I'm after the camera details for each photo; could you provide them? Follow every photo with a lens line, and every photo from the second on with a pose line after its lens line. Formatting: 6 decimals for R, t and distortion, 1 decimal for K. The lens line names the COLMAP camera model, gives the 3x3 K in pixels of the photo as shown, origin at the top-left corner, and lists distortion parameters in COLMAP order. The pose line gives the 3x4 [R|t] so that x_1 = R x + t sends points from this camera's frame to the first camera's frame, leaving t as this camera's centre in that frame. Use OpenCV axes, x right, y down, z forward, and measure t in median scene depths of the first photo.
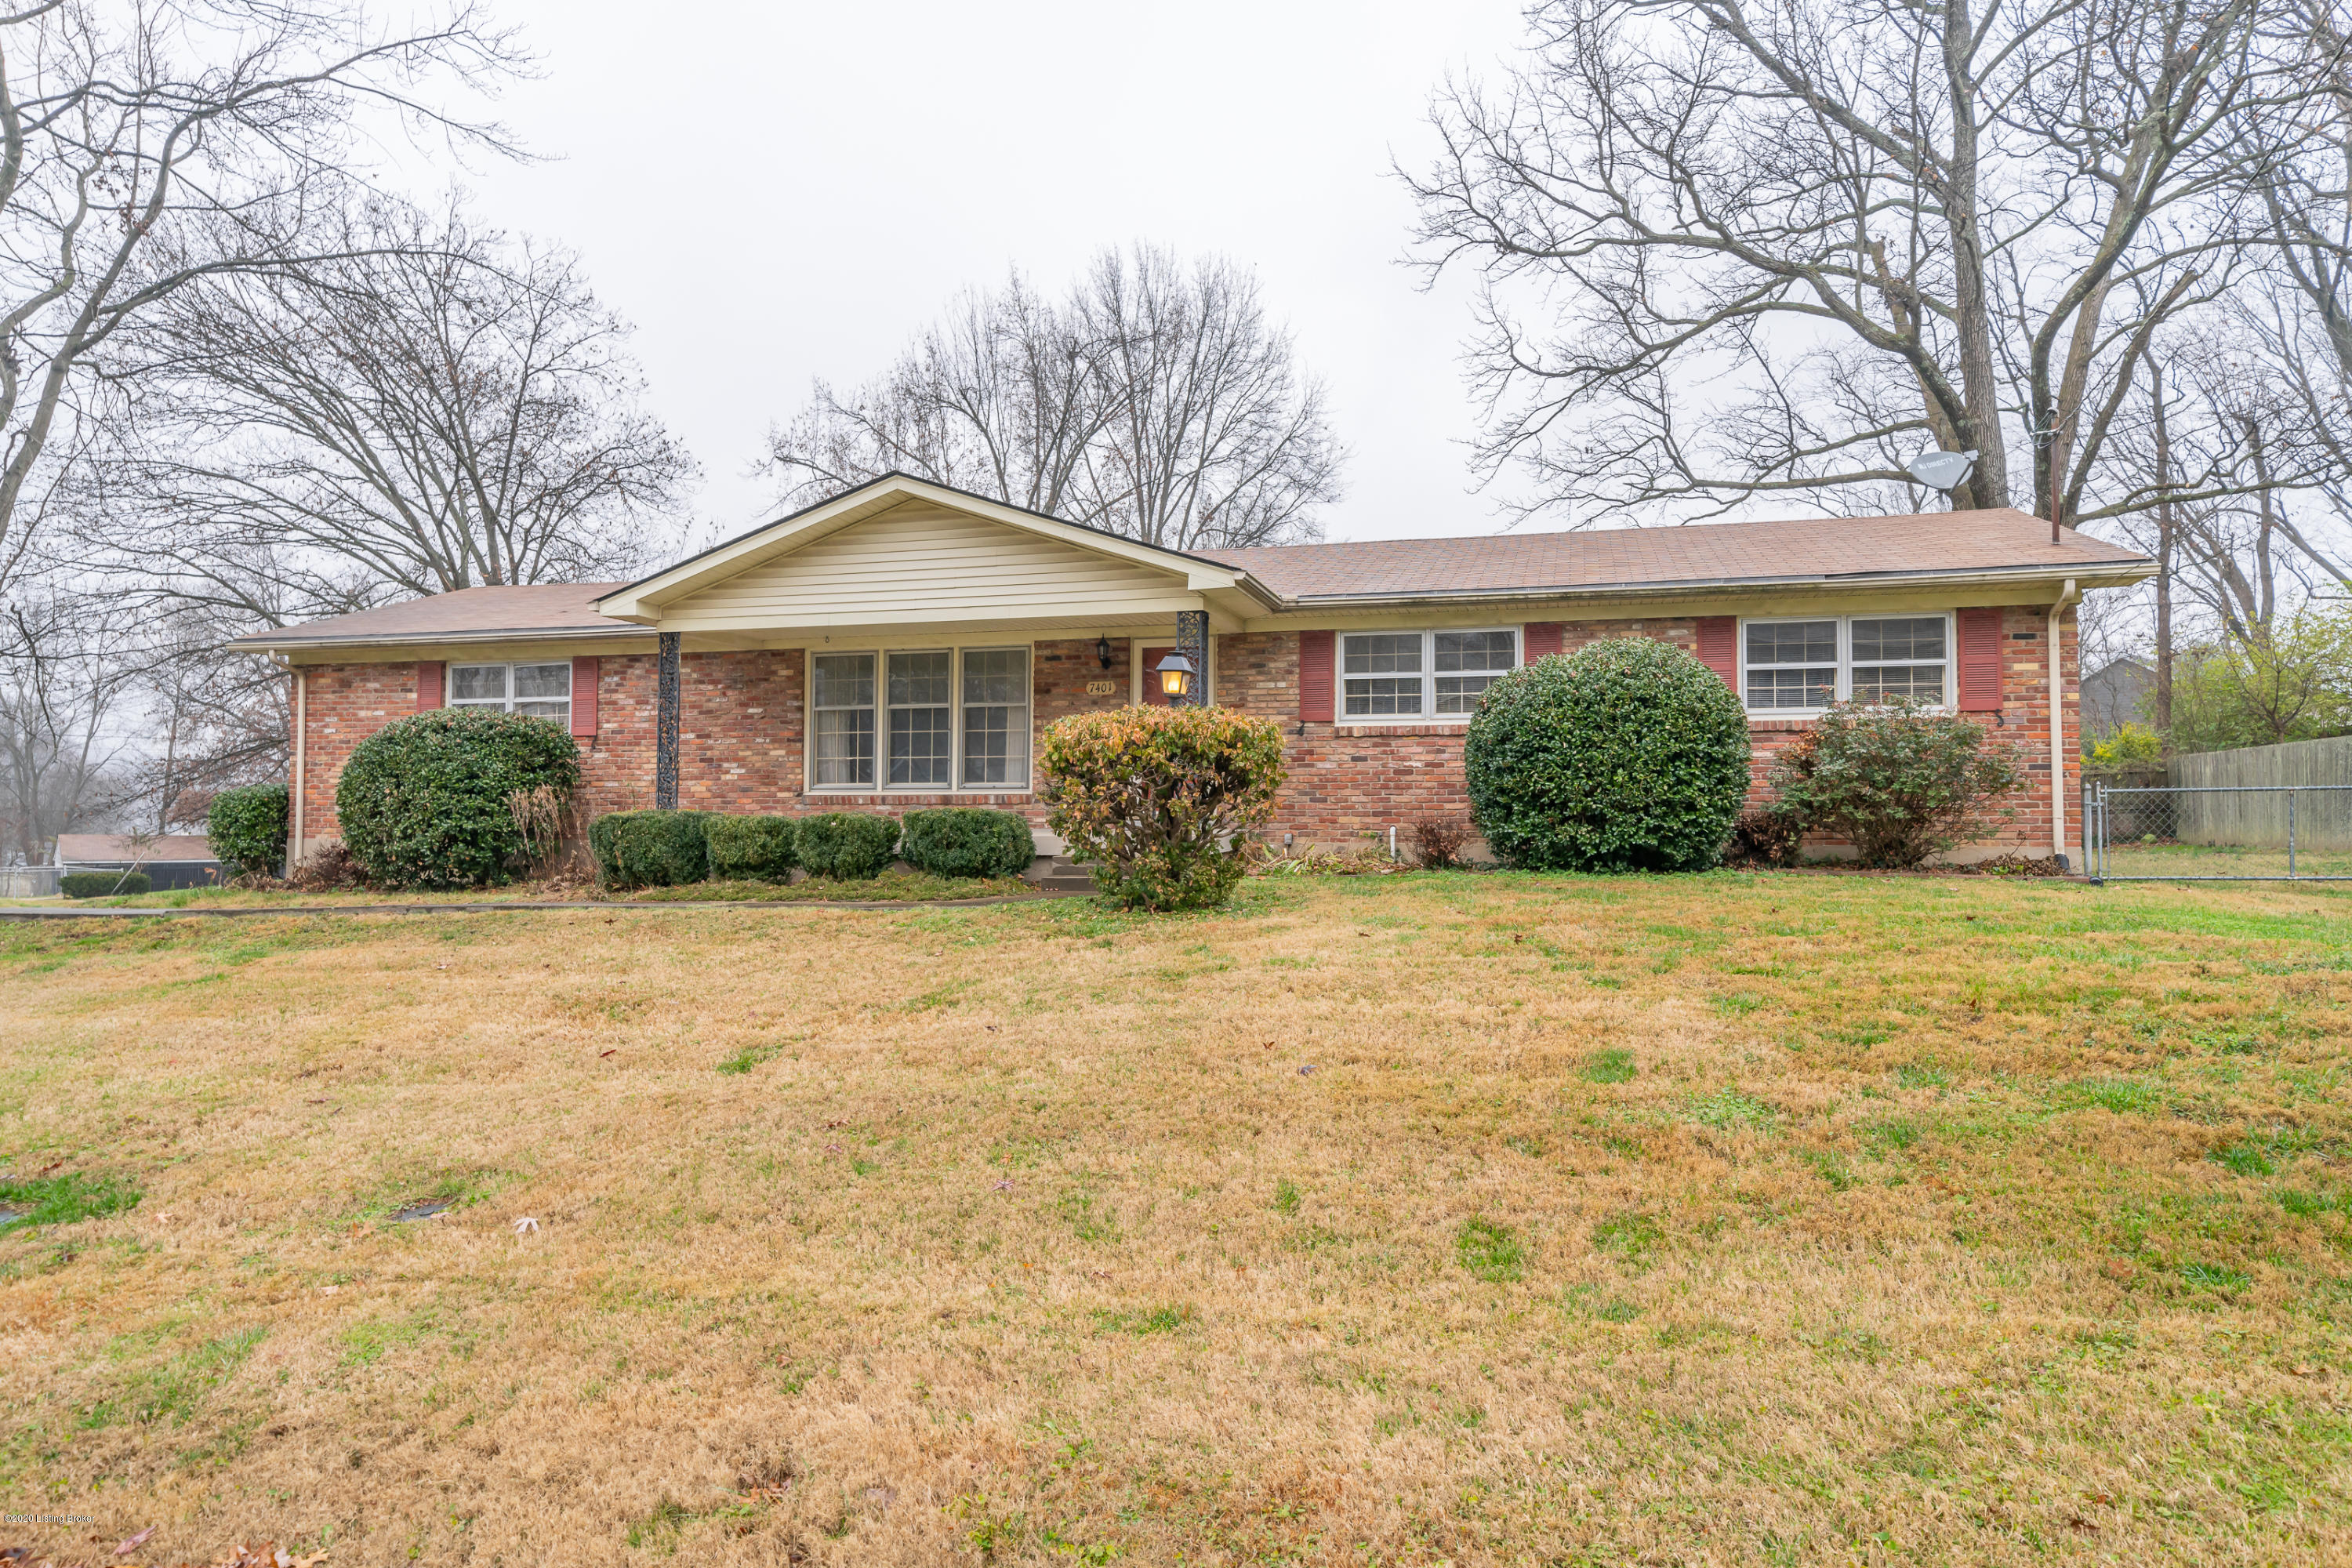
lens RADIAL K [[1407.5, 0, 1176.0], [0, 1407.5, 784.0], [0, 0, 1]] dist [0.002342, -0.000047]
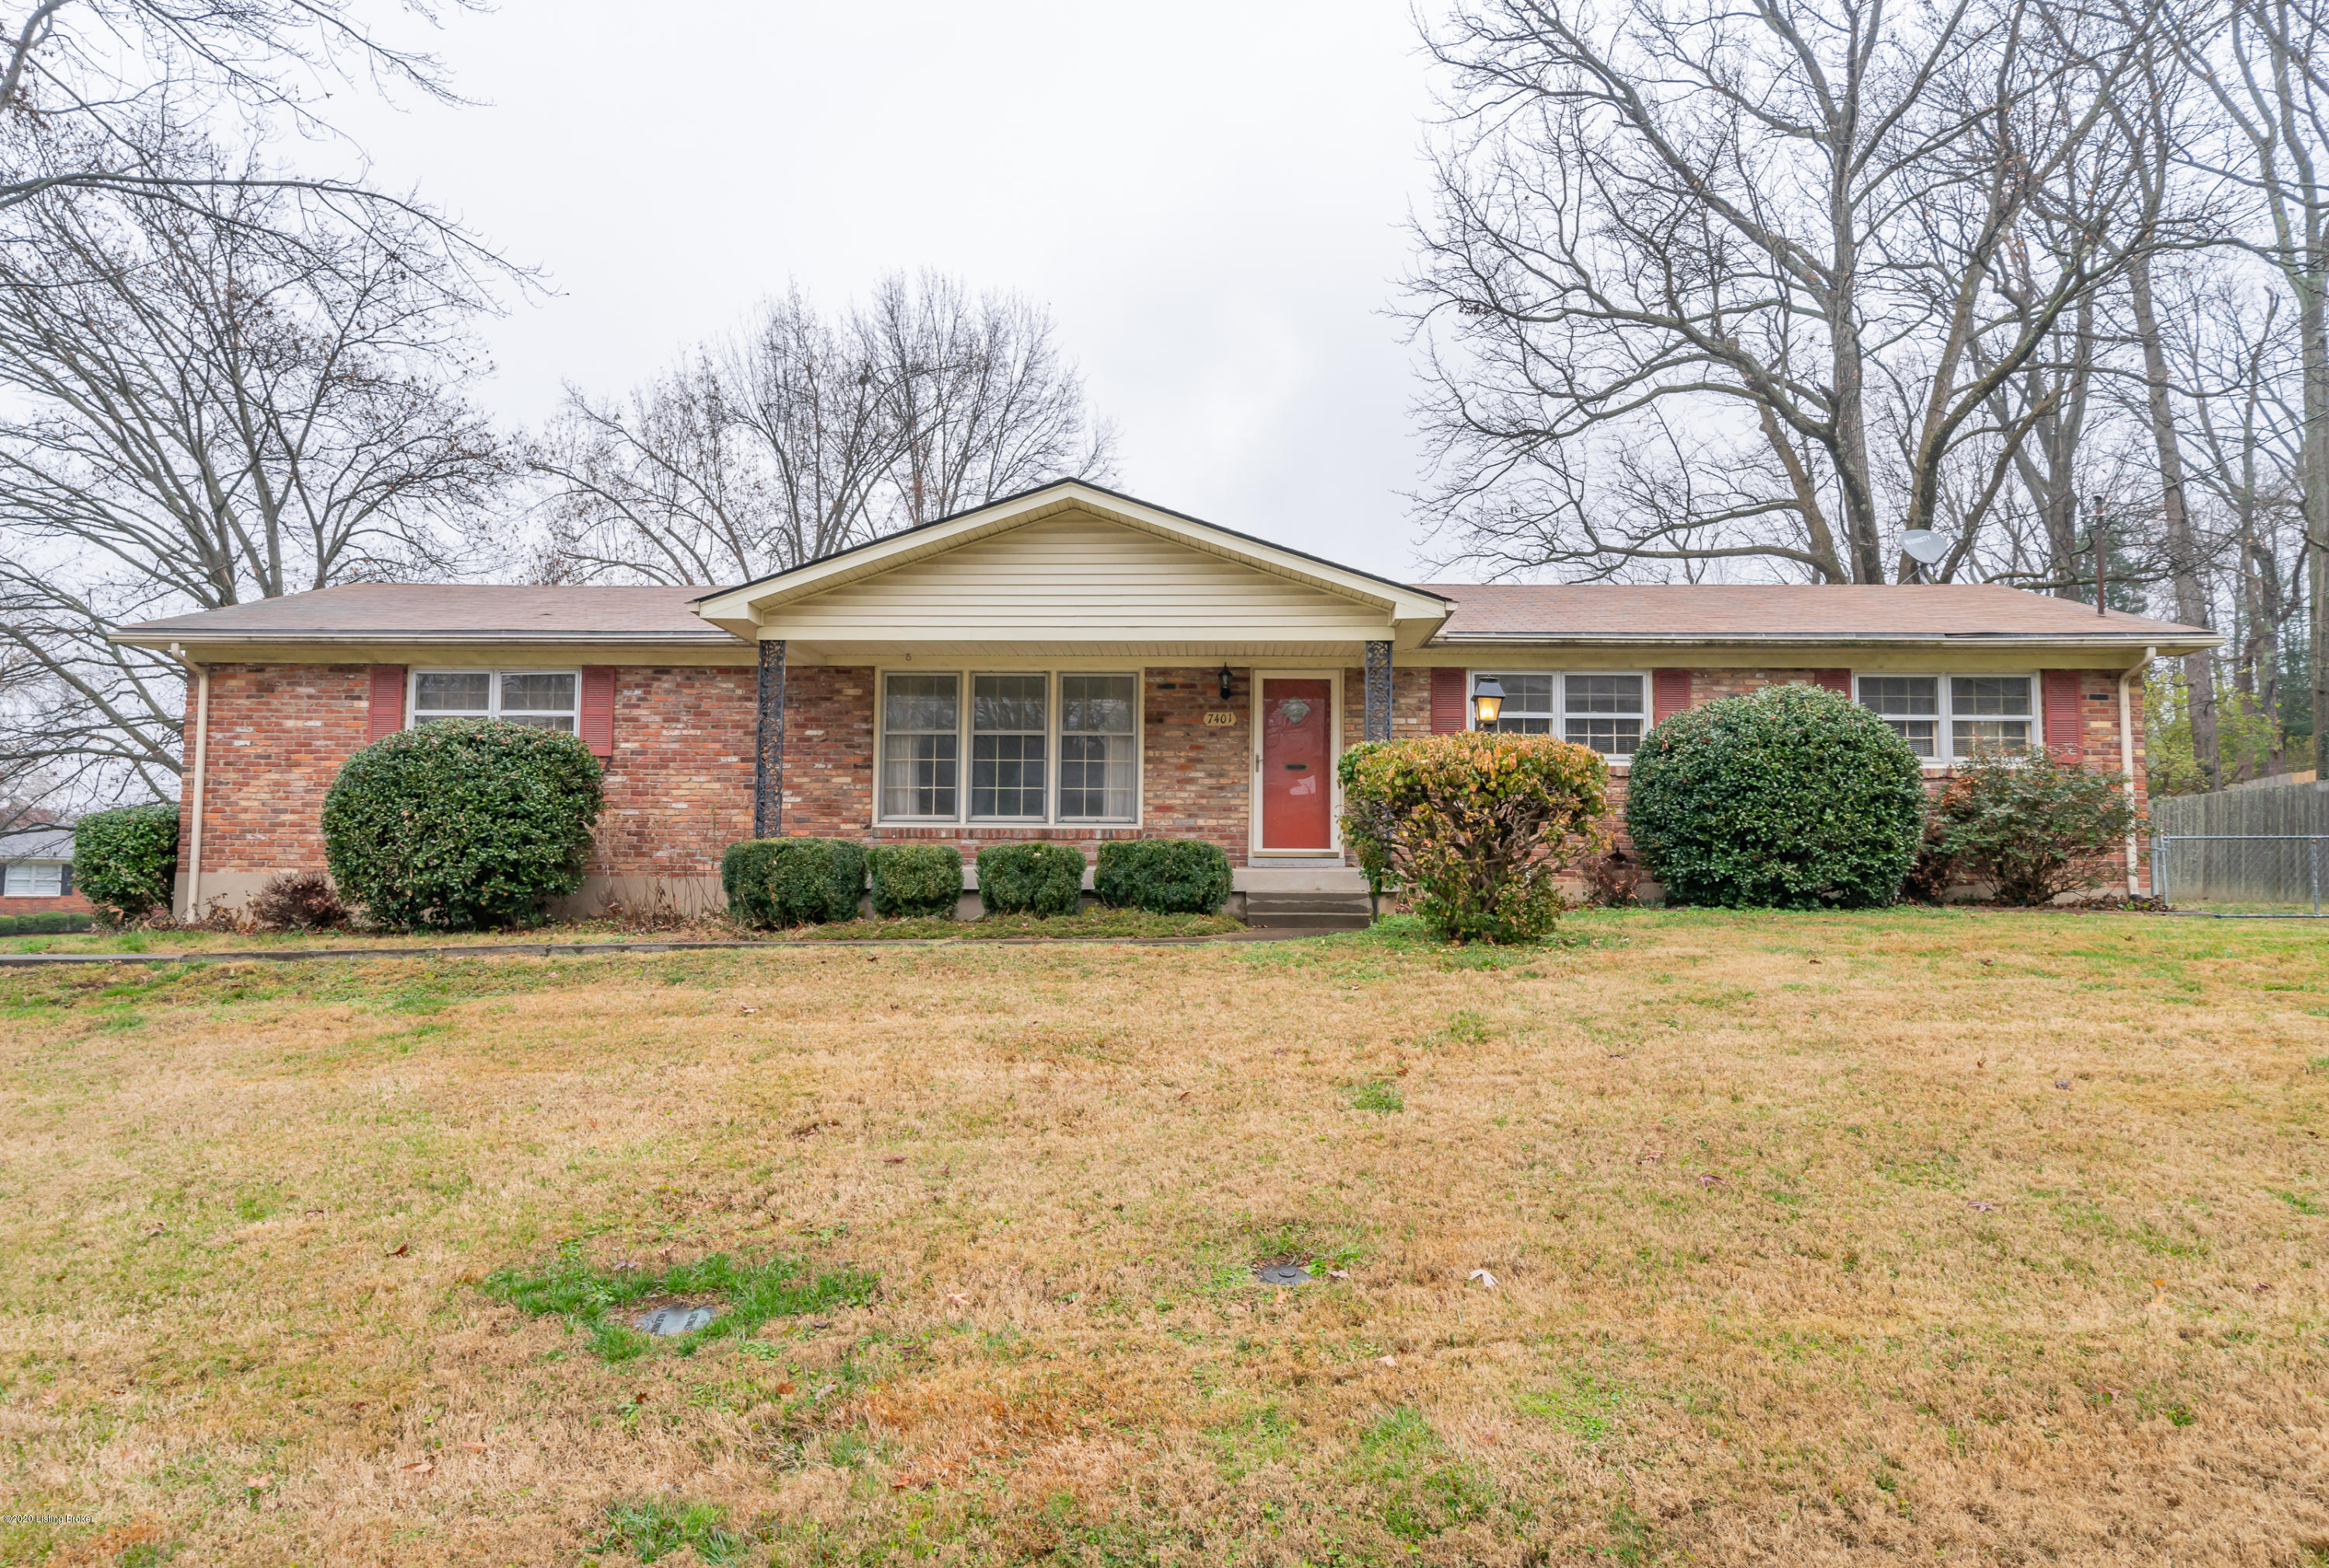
lens RADIAL K [[1442.5, 0, 1164.5], [0, 1442.5, 784.0], [0, 0, 1]] dist [0.002948, 0.001351]
pose [[0.973954, 0.022155, 0.225662, -0.310262], [-0.013408, 0.999101, -0.040223, 0.015852], [-0.226350, 0.036149, 0.973375, 0.056330]]
